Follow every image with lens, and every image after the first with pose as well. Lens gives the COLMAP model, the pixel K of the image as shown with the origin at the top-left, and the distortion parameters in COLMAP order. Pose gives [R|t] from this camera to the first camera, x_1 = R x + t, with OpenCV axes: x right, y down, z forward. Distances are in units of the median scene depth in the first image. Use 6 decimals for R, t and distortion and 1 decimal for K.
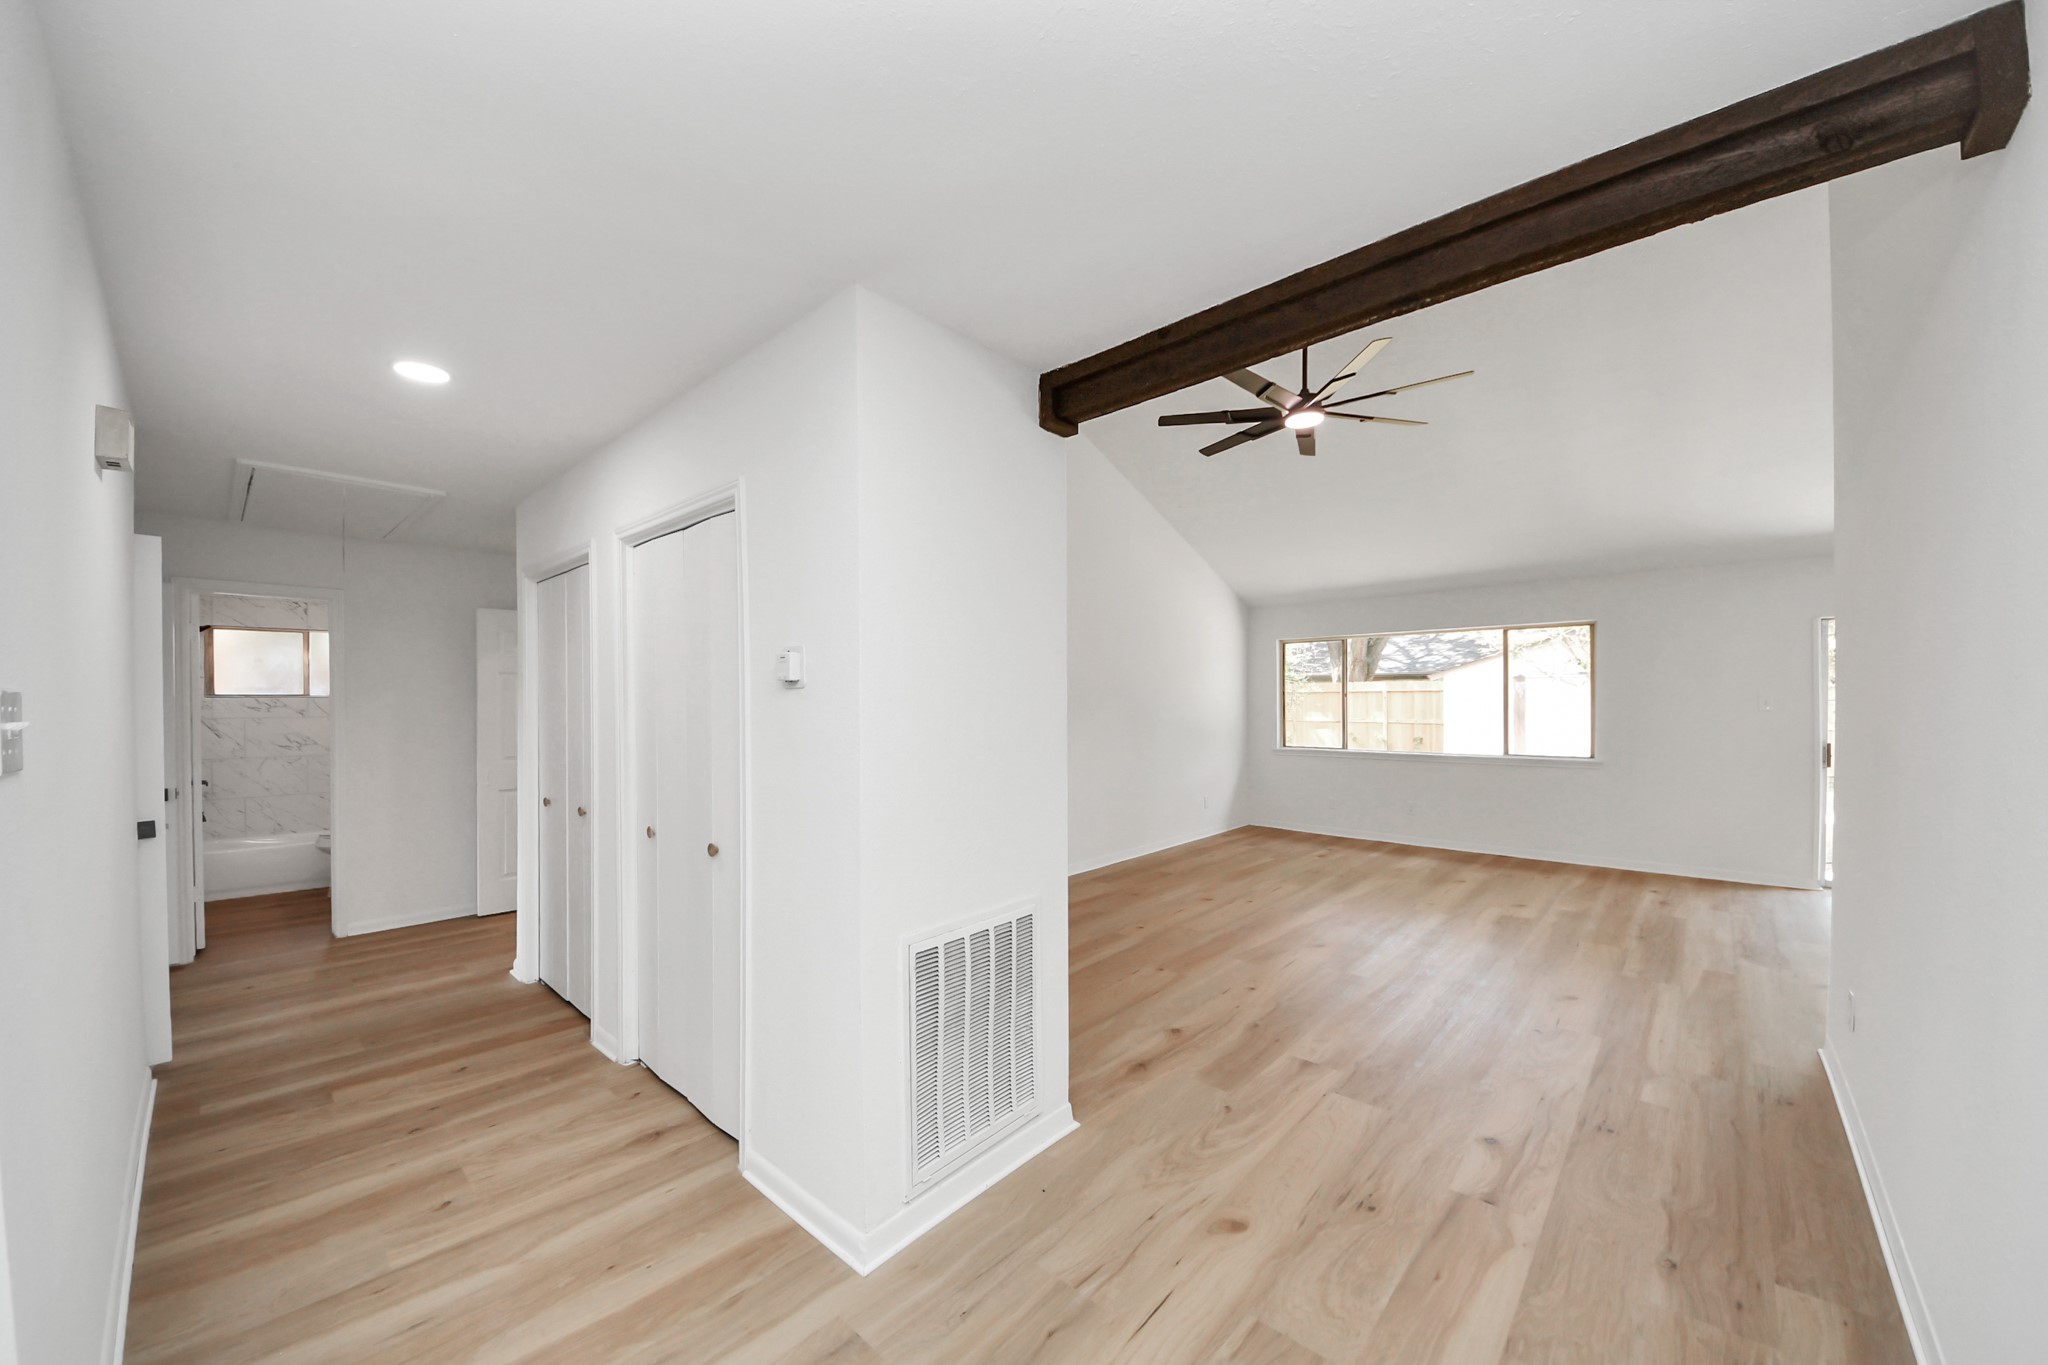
lens RADIAL K [[740.8, 0, 1012.8], [0, 740.8, 689.5], [0, 0, 1]] dist [0.031309, -0.022974]
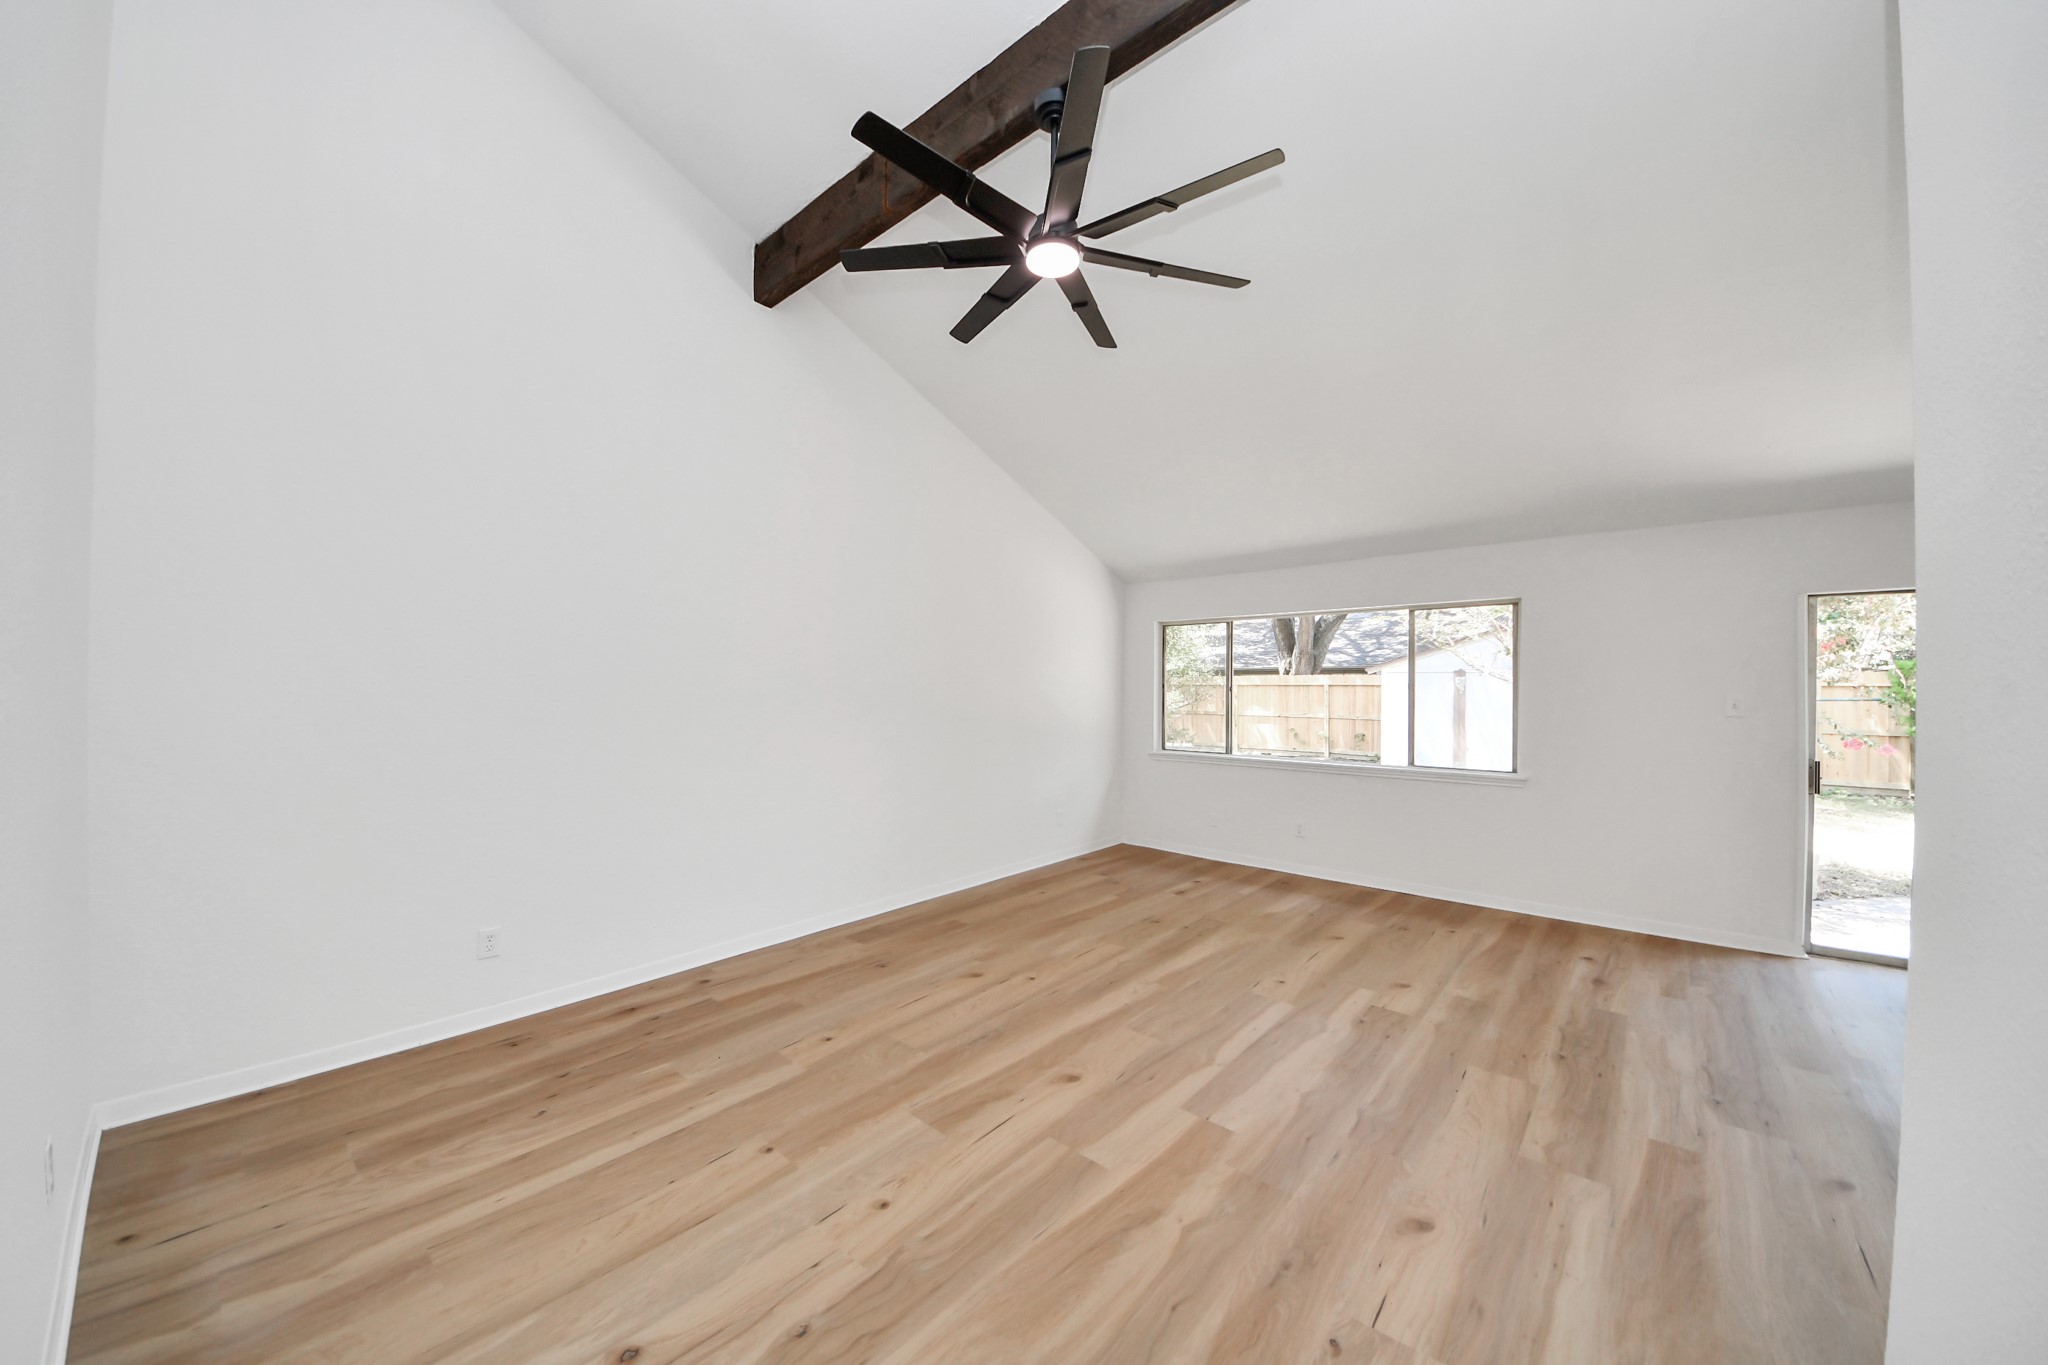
lens RADIAL K [[727.0, 0, 1012.4], [0, 727.0, 687.2], [0, 0, 1]] dist [0.046475, -0.032438]
pose [[0.999509, 0.008750, 0.030094, 0.250607], [-0.009036, 0.999915, 0.009381, -0.000652], [-0.030009, -0.009648, 0.999503, 0.274127]]
